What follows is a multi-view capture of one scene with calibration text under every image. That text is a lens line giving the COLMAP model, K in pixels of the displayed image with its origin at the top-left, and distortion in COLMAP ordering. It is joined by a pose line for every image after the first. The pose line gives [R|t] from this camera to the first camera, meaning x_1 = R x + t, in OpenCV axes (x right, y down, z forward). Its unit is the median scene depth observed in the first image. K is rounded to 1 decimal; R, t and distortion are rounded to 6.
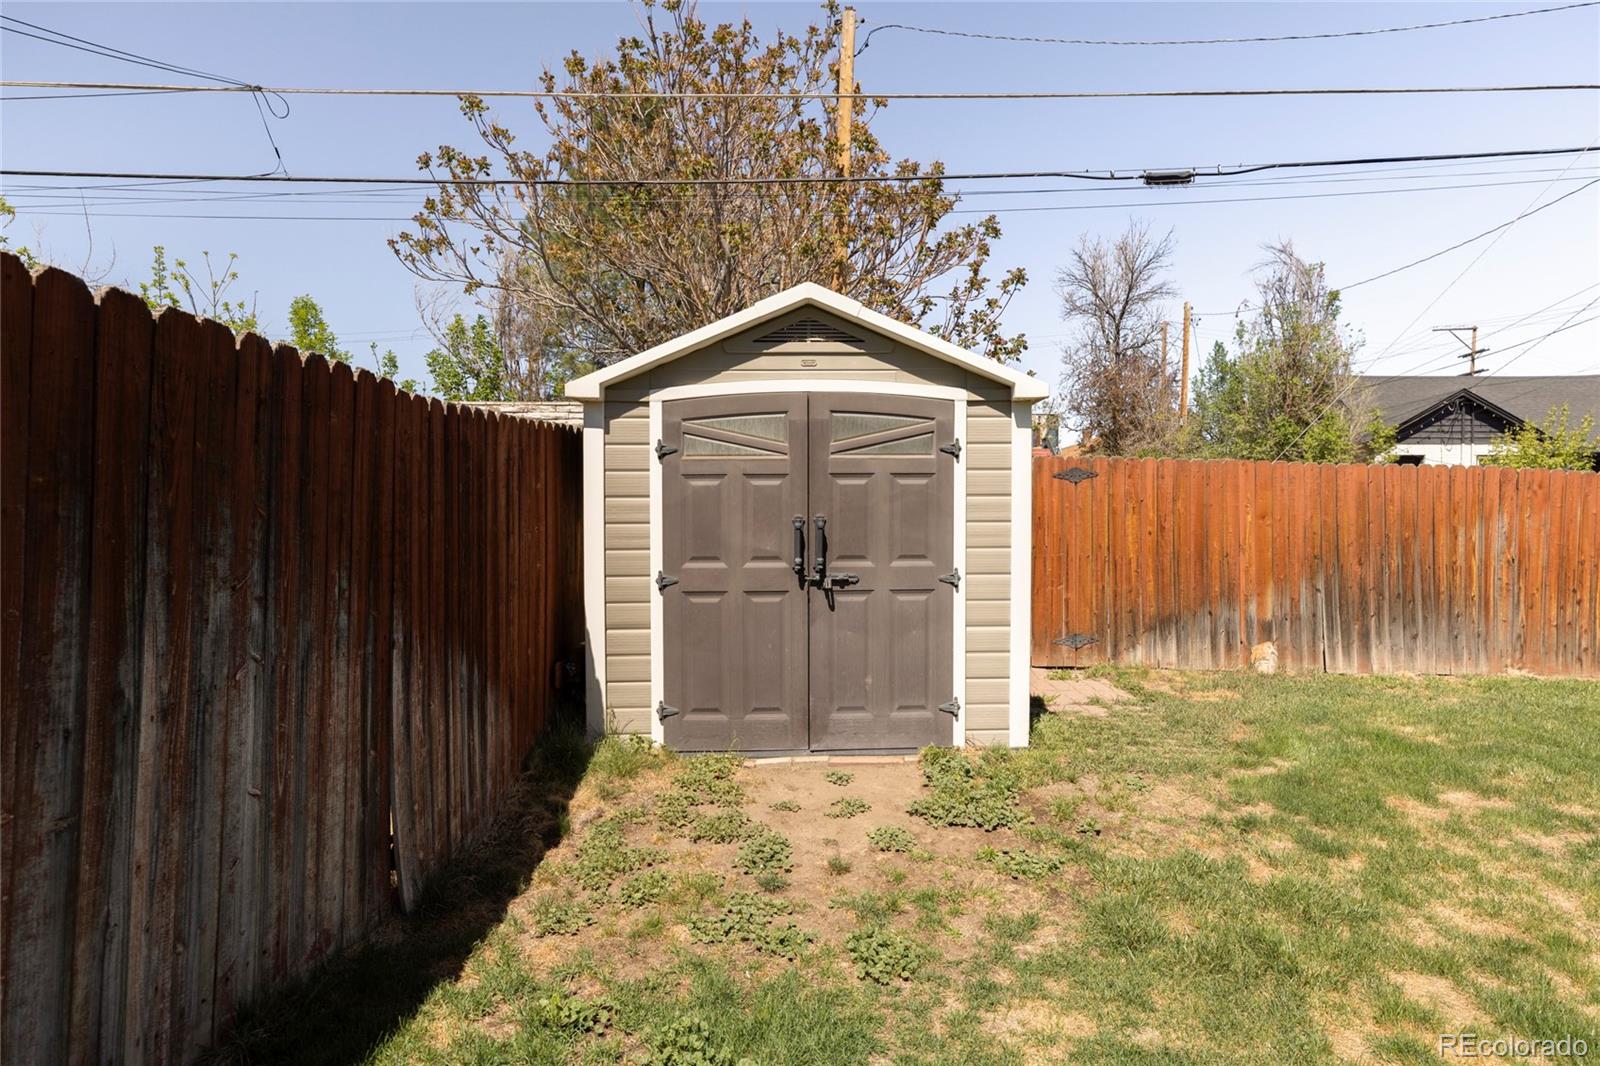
lens RADIAL K [[901.3, 0, 800.0], [0, 901.3, 533.0], [0, 0, 1]] dist [0.000645, 0.000031]
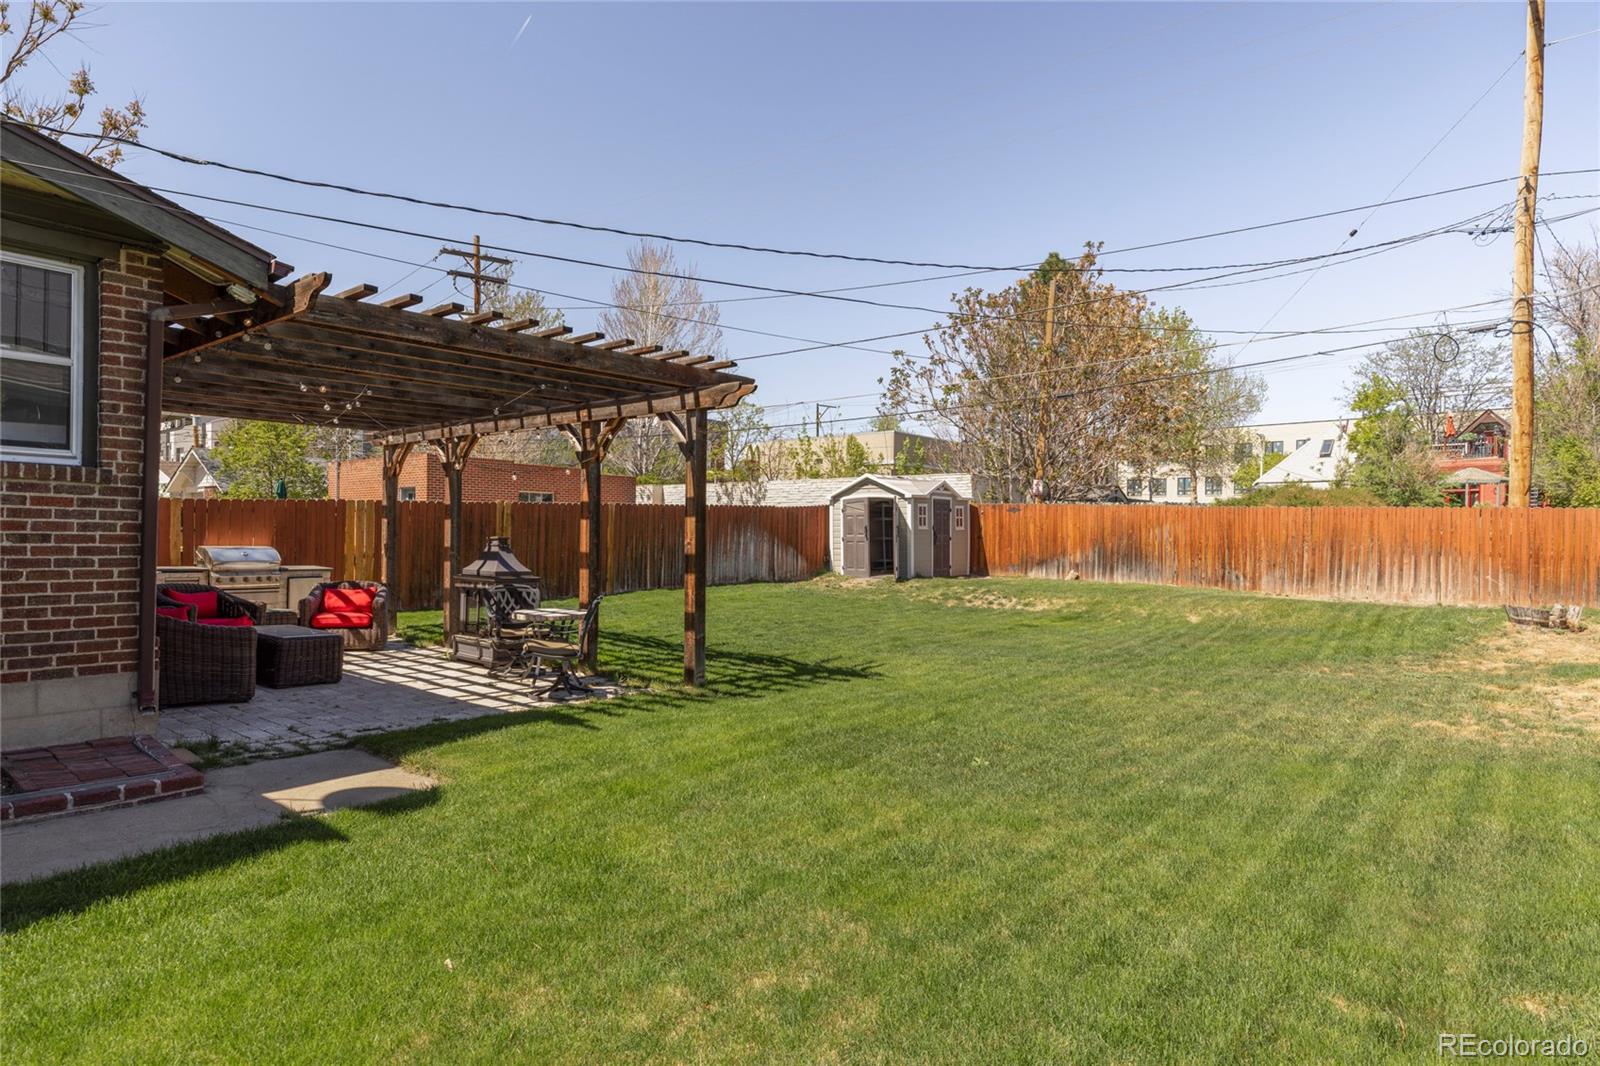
lens RADIAL K [[901.3, 0, 800.0], [0, 901.3, 533.0], [0, 0, 1]] dist [0.000645, 0.000031]
pose [[0.770935, 0.003791, -0.636902, 1.637981], [-0.012833, 0.999872, -0.009583, 0.044382], [0.636784, 0.015562, 0.770885, -1.683689]]
